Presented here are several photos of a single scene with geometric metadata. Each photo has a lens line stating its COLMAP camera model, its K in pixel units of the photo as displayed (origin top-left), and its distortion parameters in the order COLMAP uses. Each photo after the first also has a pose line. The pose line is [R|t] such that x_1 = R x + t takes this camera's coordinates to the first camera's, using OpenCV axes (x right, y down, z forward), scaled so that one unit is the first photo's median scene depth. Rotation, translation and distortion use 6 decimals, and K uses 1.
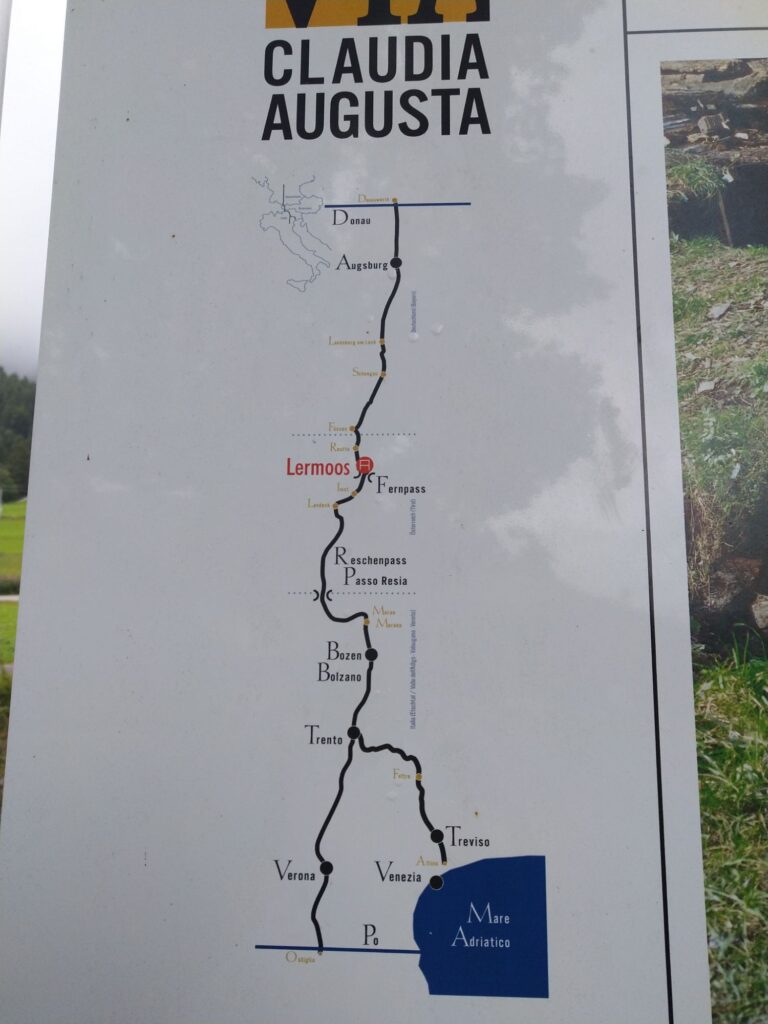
lens RADIAL K [[691.2, 0, 381.5], [0, 691.2, 511.6], [0, 0, 1]] dist [-0.007867, 0.016398]
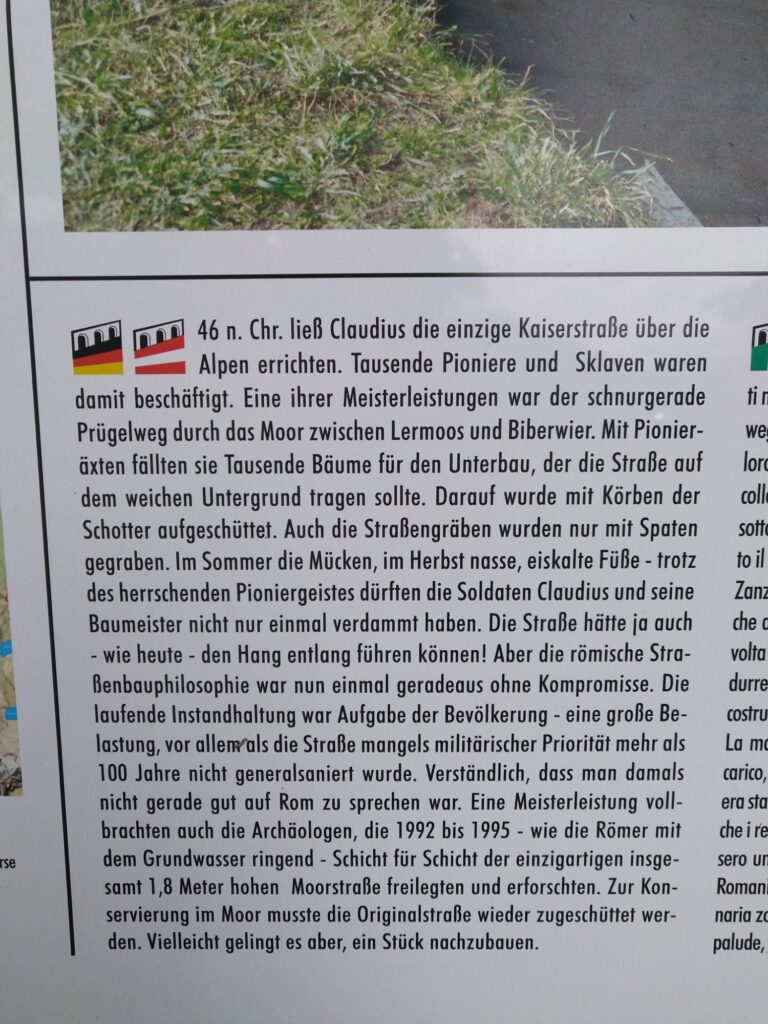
lens RADIAL K [[691.2, 0, 379.5], [0, 691.2, 512.3], [0, 0, 1]] dist [-0.007867, 0.016398]
pose [[0.999560, -0.009384, 0.028150, 0.880697], [0.001872, 0.966732, 0.255784, 0.888749], [-0.029613, -0.255619, 0.966324, -0.070527]]
